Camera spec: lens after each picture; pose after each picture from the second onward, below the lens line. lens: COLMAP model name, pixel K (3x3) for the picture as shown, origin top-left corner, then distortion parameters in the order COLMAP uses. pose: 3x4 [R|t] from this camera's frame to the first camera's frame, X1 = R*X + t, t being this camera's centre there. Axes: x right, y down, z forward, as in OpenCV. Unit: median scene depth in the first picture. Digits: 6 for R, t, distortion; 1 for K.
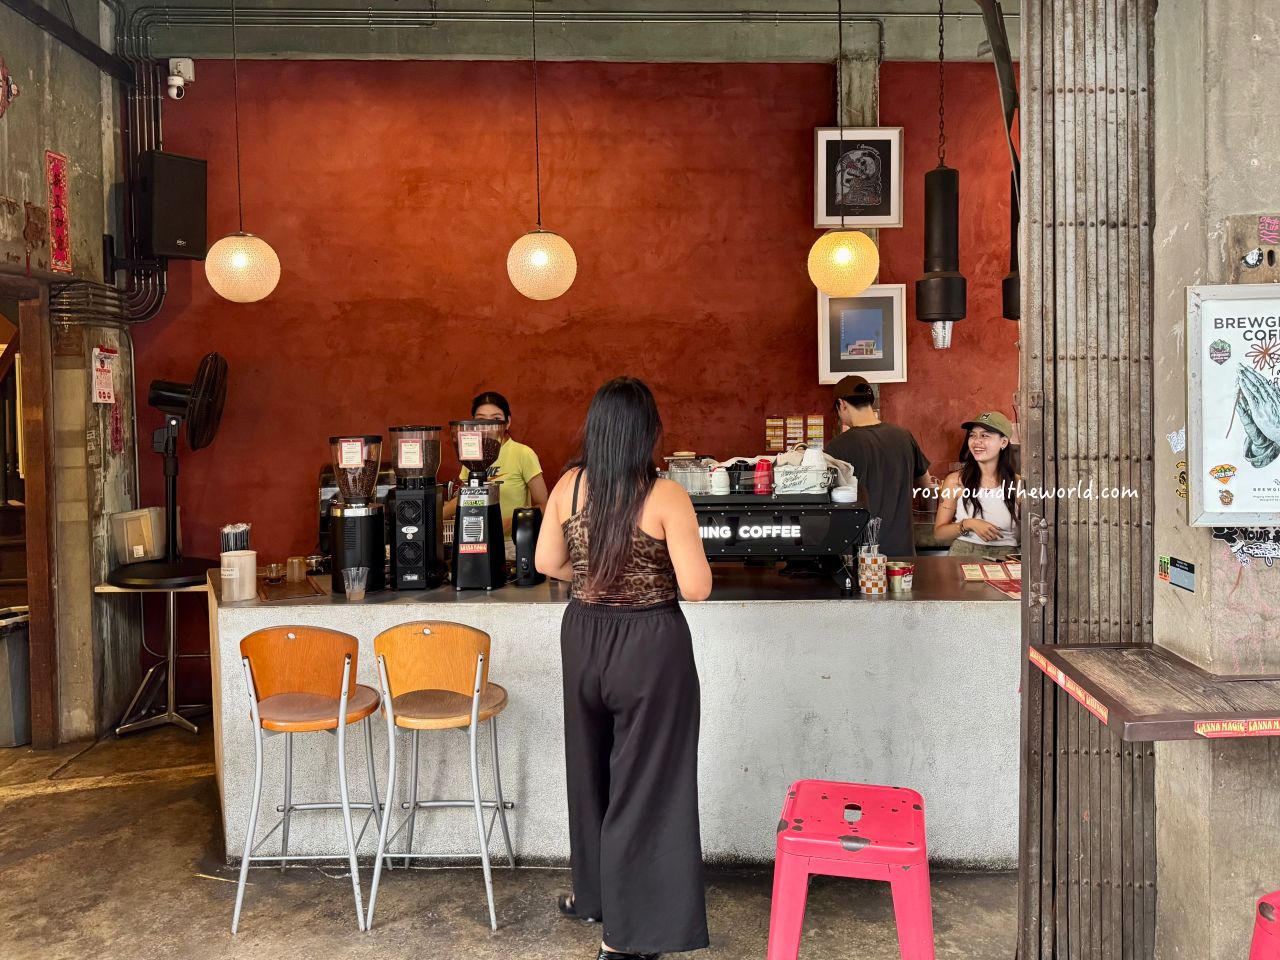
lens RADIAL K [[875.1, 0, 640.2], [0, 875.1, 368.9], [0, 0, 1]] dist [0.078496, -0.117339]
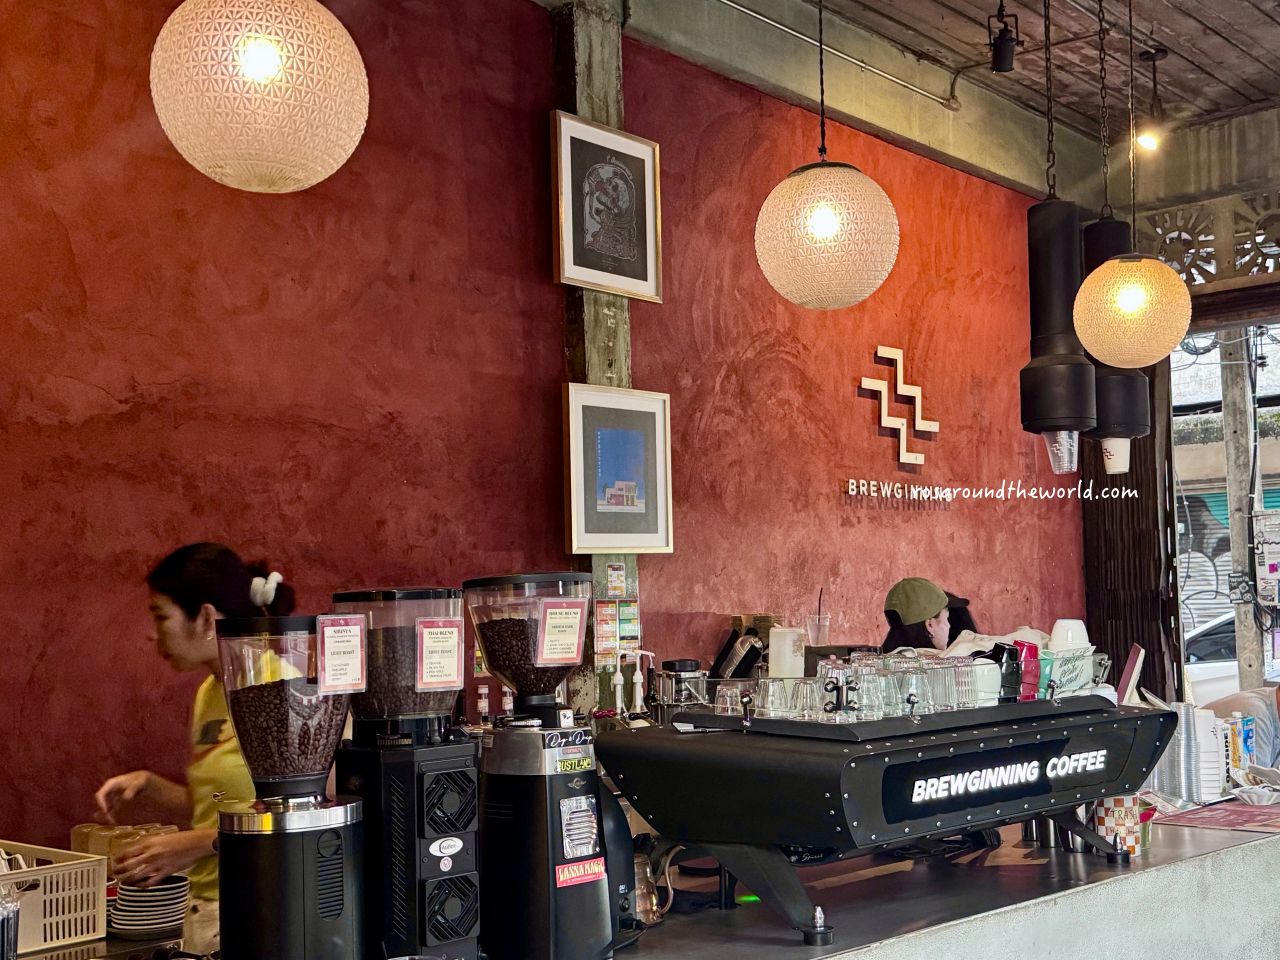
lens RADIAL K [[1470.2, 0, 640.0], [0, 1470.2, 480.0], [0, 0, 1]] dist [0.190336, -0.628090]
pose [[0.706838, 0.057082, 0.705068, -0.668685], [-0.002668, 0.996947, -0.078038, 0.067419], [-0.707370, 0.053280, 0.704833, 0.443274]]
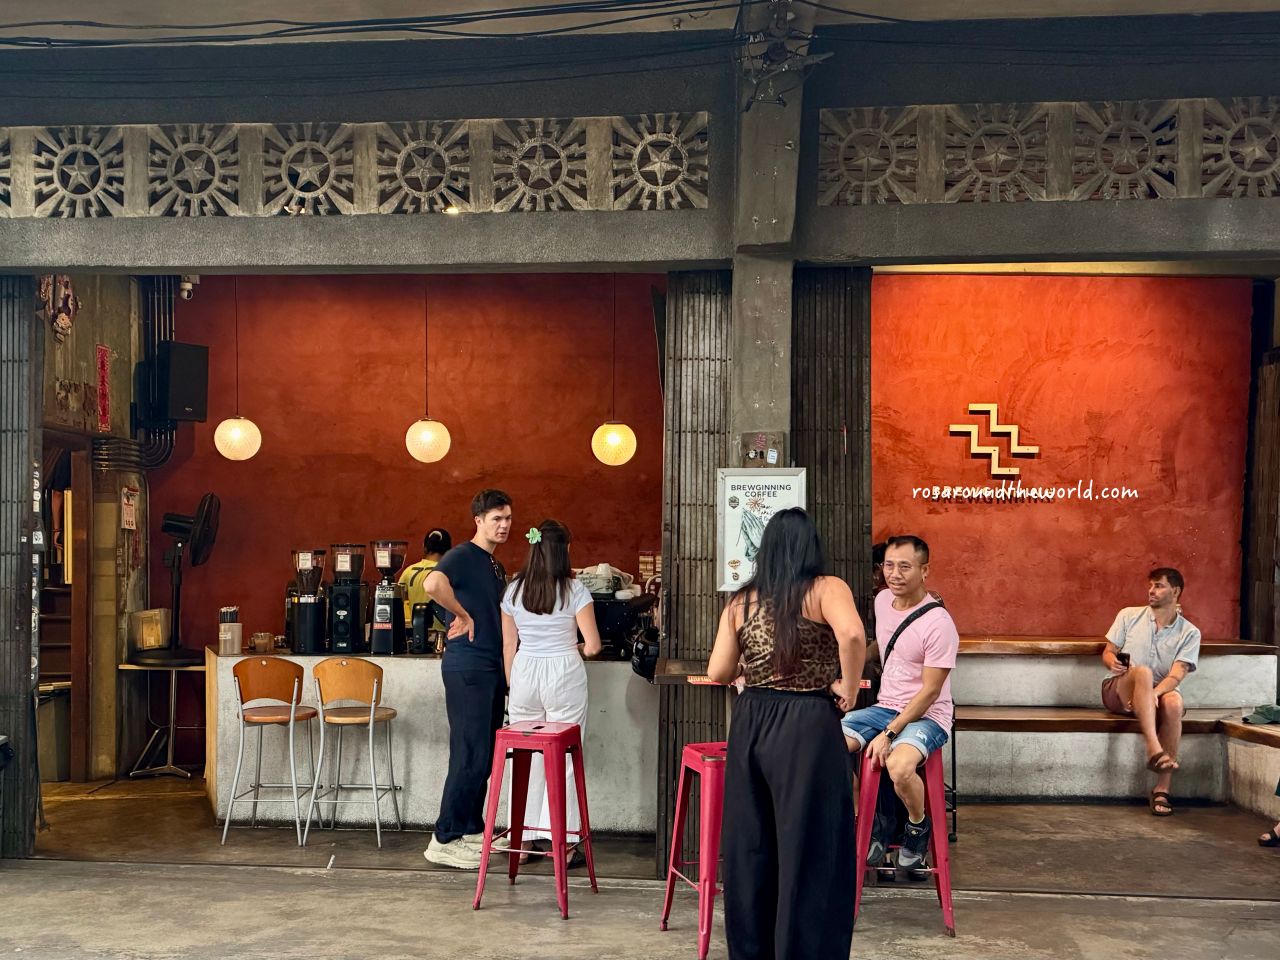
lens RADIAL K [[1117.6, 0, 643.9], [0, 1117.6, 515.2], [0, 0, 1]] dist [0.035531, 0.004139]
pose [[0.998378, 0.023326, -0.051927, 0.340537], [-0.023981, 0.999640, -0.012032, 0.025986], [0.051627, 0.013258, 0.998578, -0.864787]]
